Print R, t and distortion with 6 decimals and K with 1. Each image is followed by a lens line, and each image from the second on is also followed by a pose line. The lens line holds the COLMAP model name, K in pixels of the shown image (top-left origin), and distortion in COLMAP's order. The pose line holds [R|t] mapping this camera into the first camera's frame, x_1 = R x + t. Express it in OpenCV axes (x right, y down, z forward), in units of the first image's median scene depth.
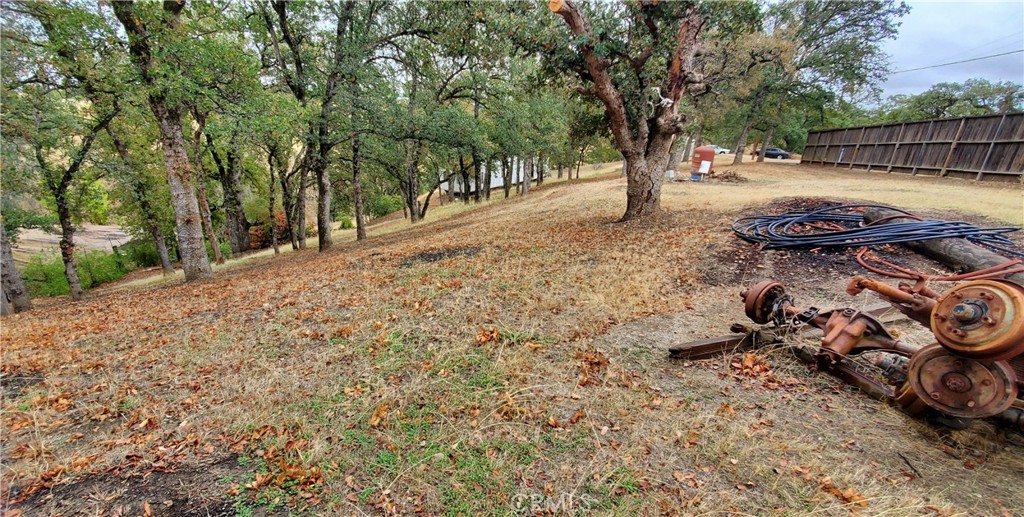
lens RADIAL K [[372.3, 0, 510.5], [0, 372.3, 256.2], [0, 0, 1]] dist [-0.005625, -0.000731]
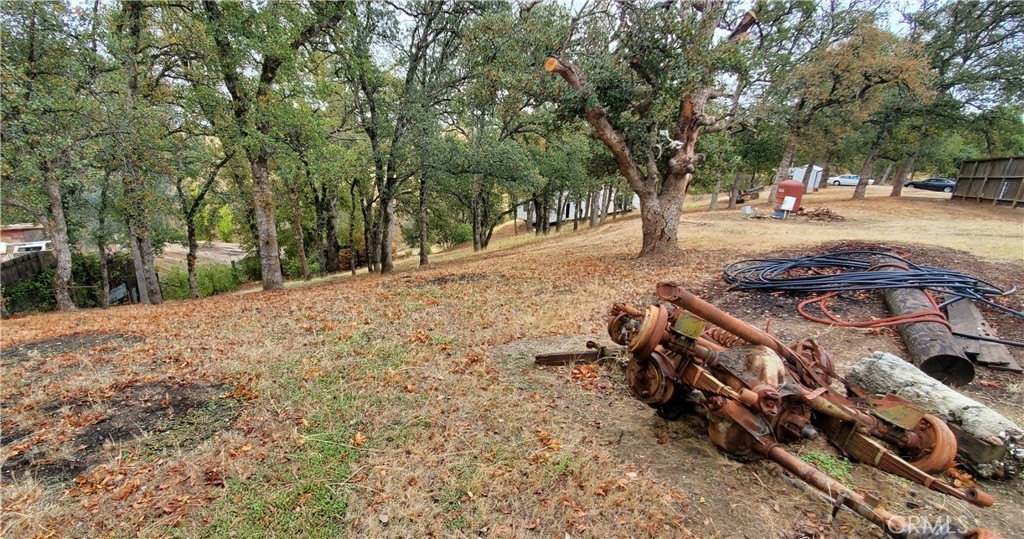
lens RADIAL K [[385.5, 0, 513.0], [0, 385.5, 273.8], [0, 0, 1]] dist [-0.006002, 0.000087]
pose [[0.979549, 0.052208, -0.194312, 0.103081], [-0.059858, 0.997638, -0.033707, 0.002749], [0.192094, 0.044649, 0.980360, -0.056966]]
